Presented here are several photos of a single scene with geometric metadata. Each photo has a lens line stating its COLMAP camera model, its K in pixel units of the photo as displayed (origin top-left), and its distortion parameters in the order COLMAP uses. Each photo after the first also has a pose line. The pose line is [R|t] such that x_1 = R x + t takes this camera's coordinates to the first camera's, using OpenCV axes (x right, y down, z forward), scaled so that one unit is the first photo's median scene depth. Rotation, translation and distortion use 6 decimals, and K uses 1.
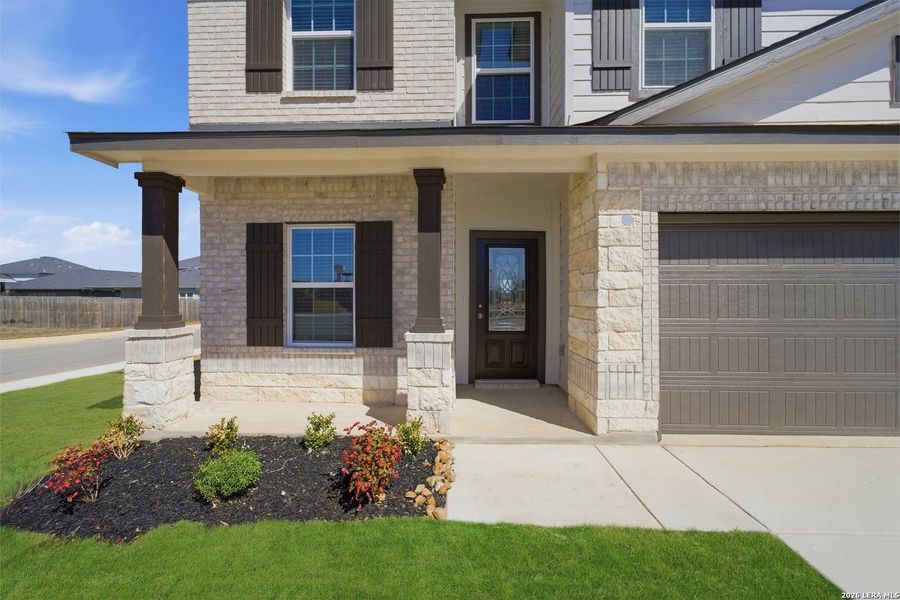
lens RADIAL K [[363.0, 0, 460.1], [0, 363.0, 295.3], [0, 0, 1]] dist [0.015945, 0.000103]
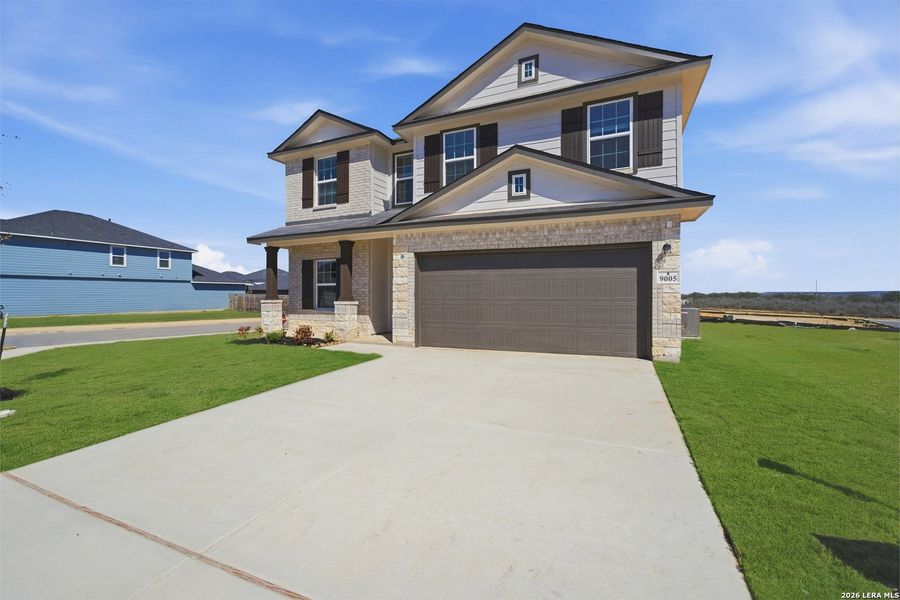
lens RADIAL K [[365.3, 0, 455.8], [0, 365.3, 293.5], [0, 0, 1]] dist [-0.000487, 0.000413]
pose [[0.925068, -0.003961, -0.379782, 1.357115], [0.000915, 0.999966, -0.008201, 0.053375], [0.379801, 0.007240, 0.925040, -0.928653]]
